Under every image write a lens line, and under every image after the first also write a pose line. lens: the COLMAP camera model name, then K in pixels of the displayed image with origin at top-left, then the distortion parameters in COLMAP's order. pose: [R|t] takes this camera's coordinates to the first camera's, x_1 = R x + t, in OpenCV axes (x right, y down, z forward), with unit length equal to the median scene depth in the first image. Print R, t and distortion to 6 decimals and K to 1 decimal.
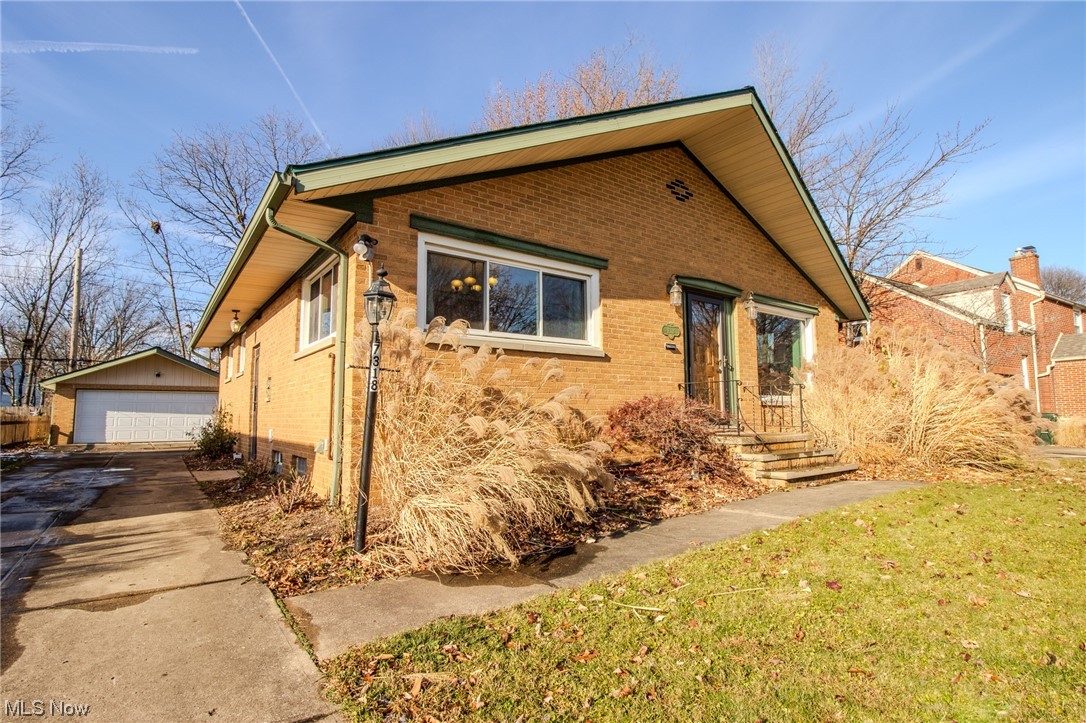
lens RADIAL K [[510.7, 0, 541.8], [0, 510.7, 359.0], [0, 0, 1]] dist [0.001975, 0.001366]
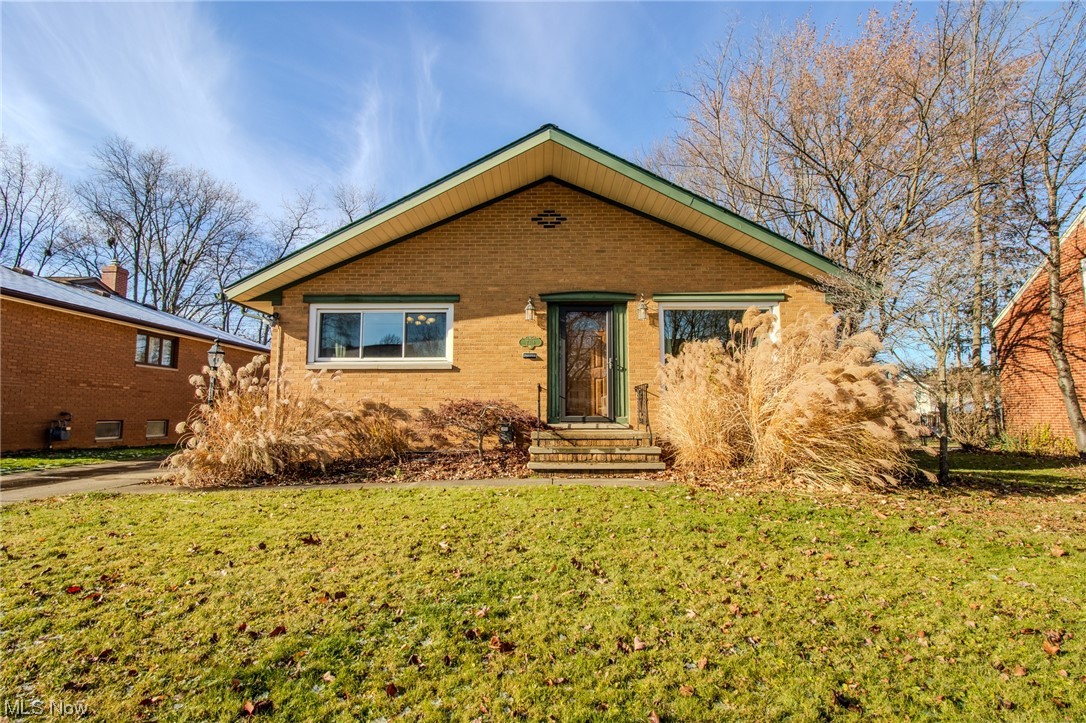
lens RADIAL K [[510.7, 0, 549.2], [0, 510.7, 368.7], [0, 0, 1]] dist [0.001975, 0.001366]
pose [[0.803148, -0.057169, -0.593030, 1.079405], [0.057138, 0.998188, -0.018843, 0.034193], [0.593033, -0.018751, 0.804960, 0.073812]]
